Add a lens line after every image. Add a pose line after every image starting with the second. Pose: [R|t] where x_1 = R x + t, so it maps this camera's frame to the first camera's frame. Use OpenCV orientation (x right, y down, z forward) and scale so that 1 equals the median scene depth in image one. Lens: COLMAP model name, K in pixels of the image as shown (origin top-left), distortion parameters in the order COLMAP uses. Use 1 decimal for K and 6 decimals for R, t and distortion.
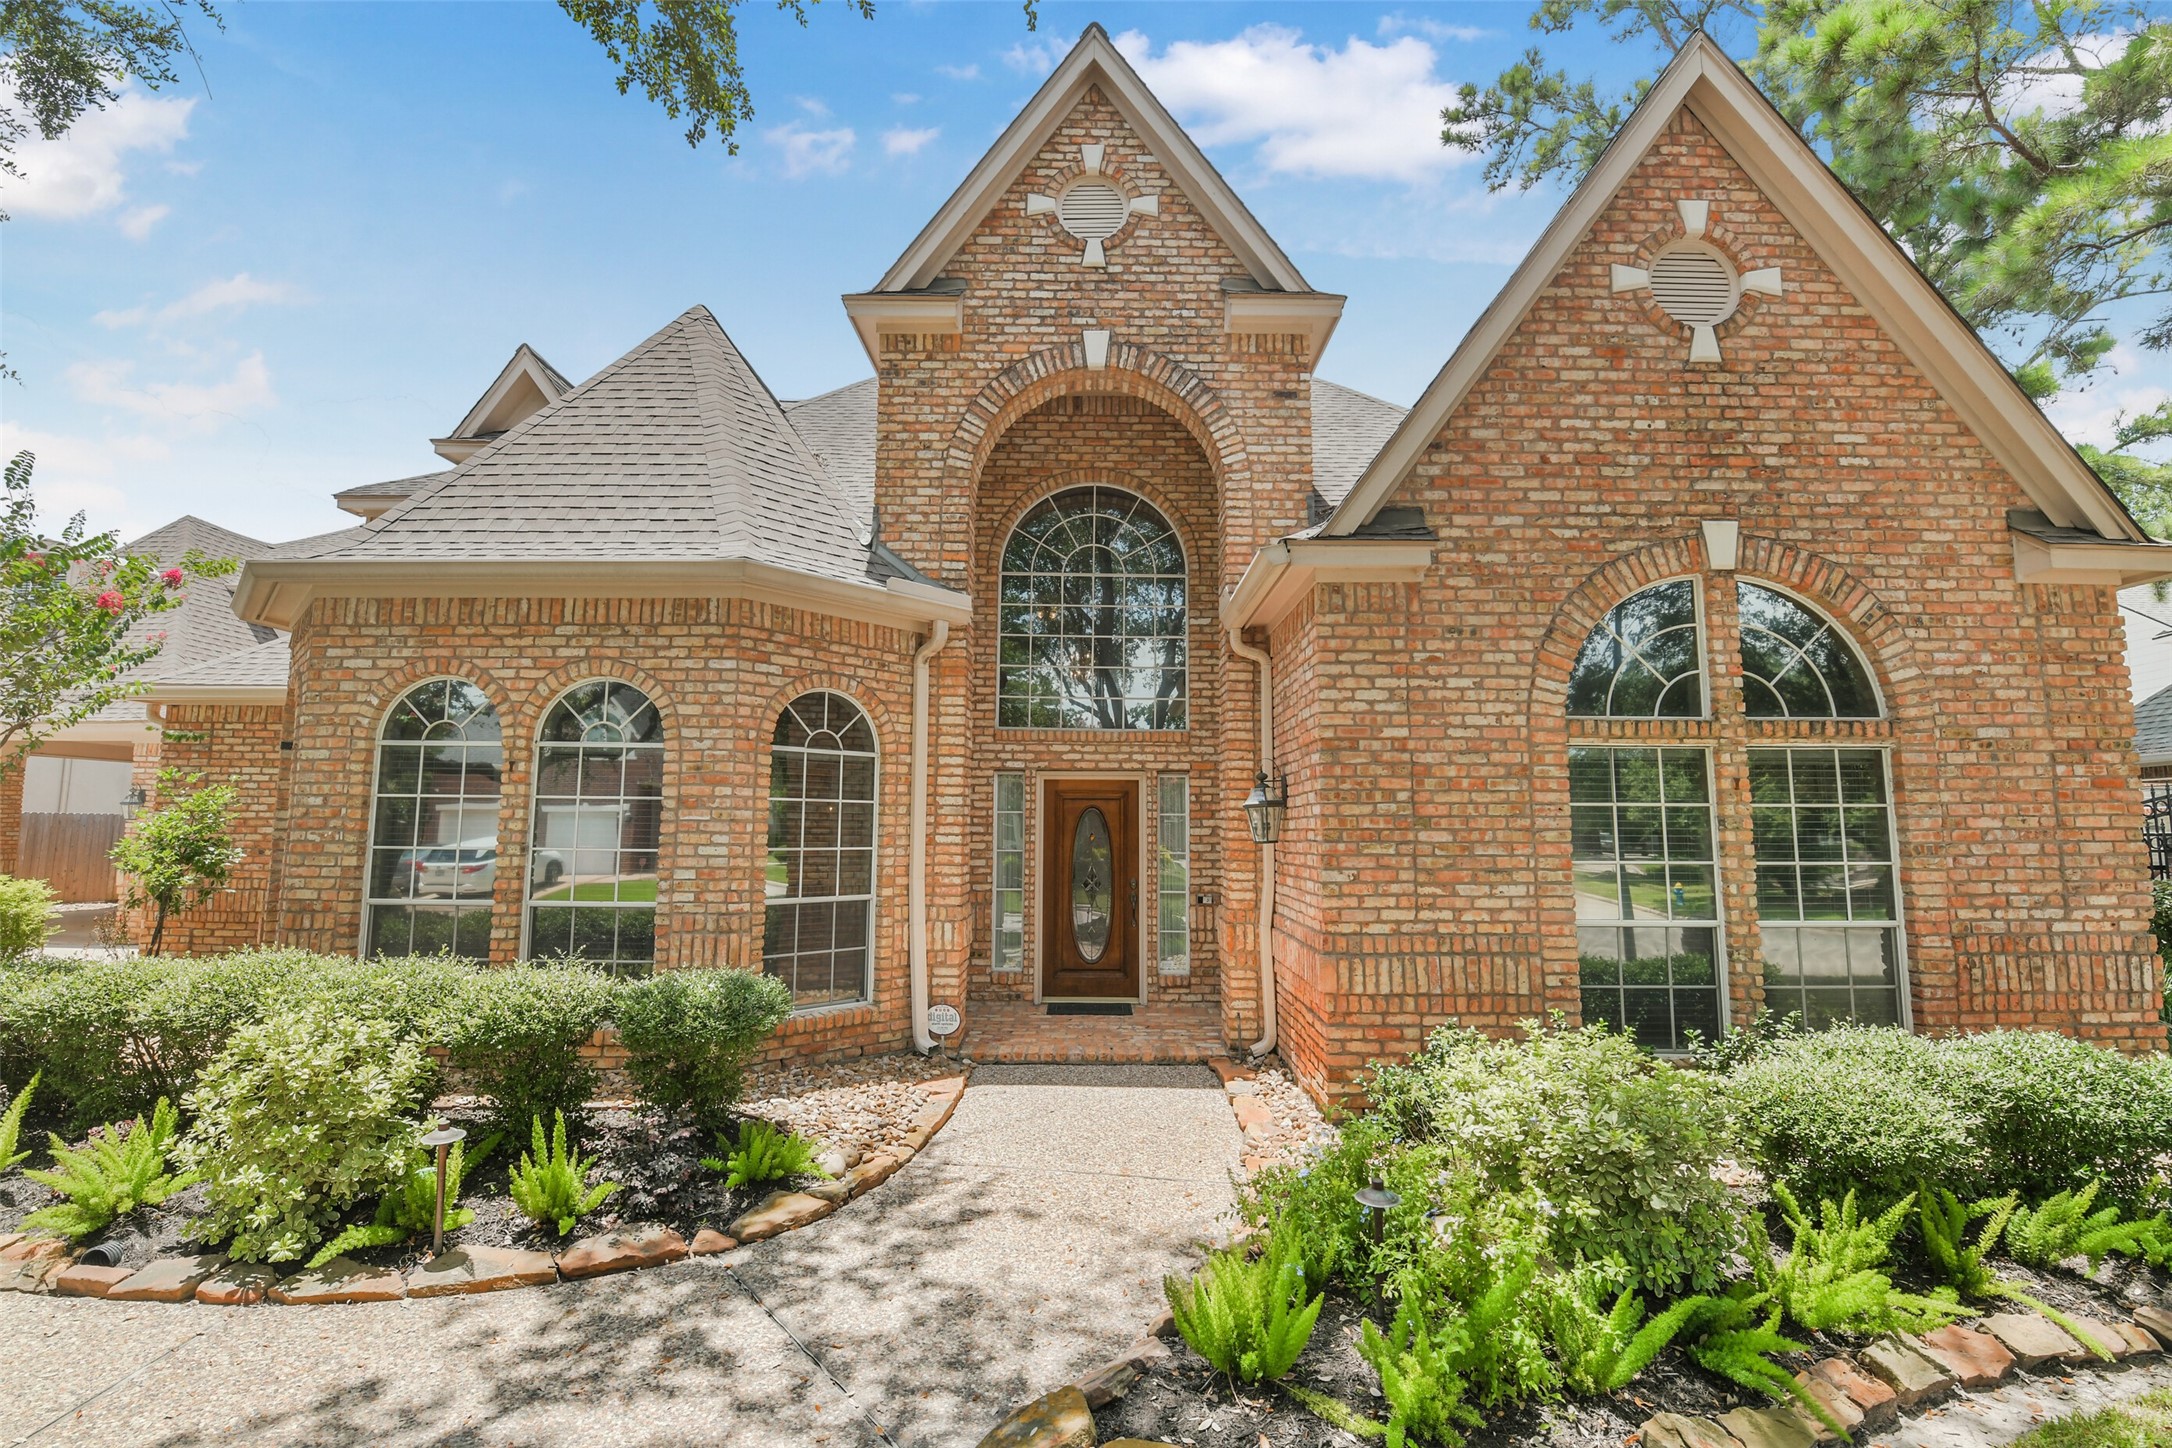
lens RADIAL K [[943.0, 0, 1086.0], [0, 943.0, 724.0], [0, 0, 1]] dist [-0.000377, -0.009011]
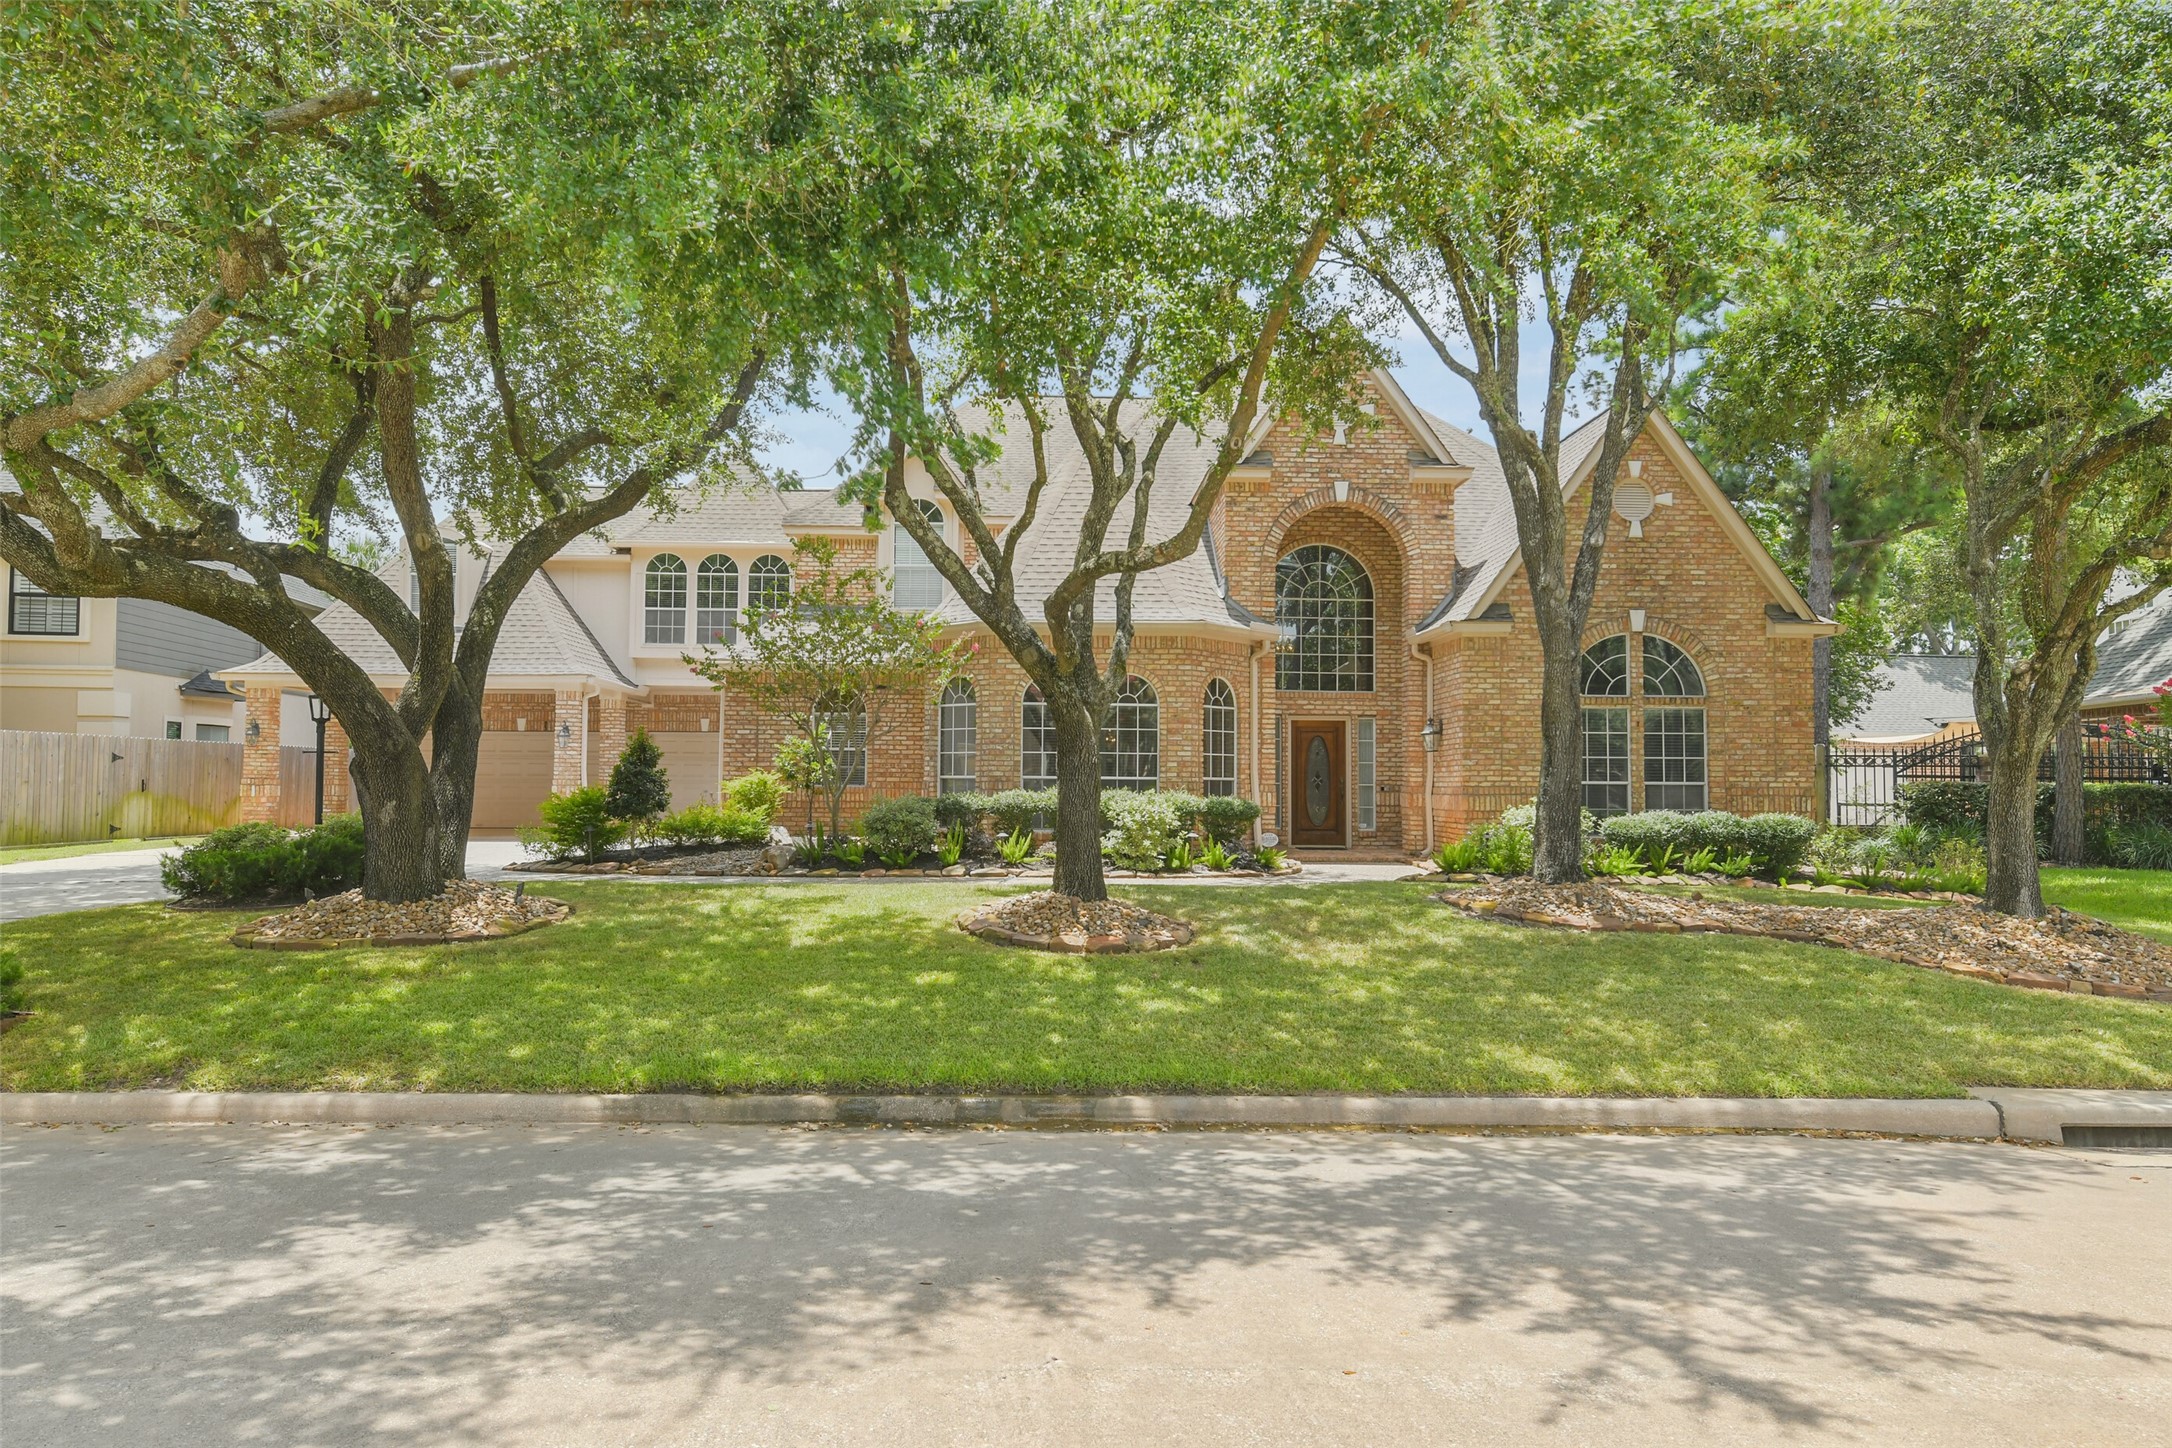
lens RADIAL K [[1461.6, 0, 1083.0], [0, 1461.6, 718.9], [0, 0, 1]] dist [0.038537, 0.000168]
pose [[0.998932, 0.002340, 0.046146, -0.681211], [-0.005246, 0.998003, 0.062942, -0.136517], [-0.045907, -0.063117, 0.996950, -2.045312]]
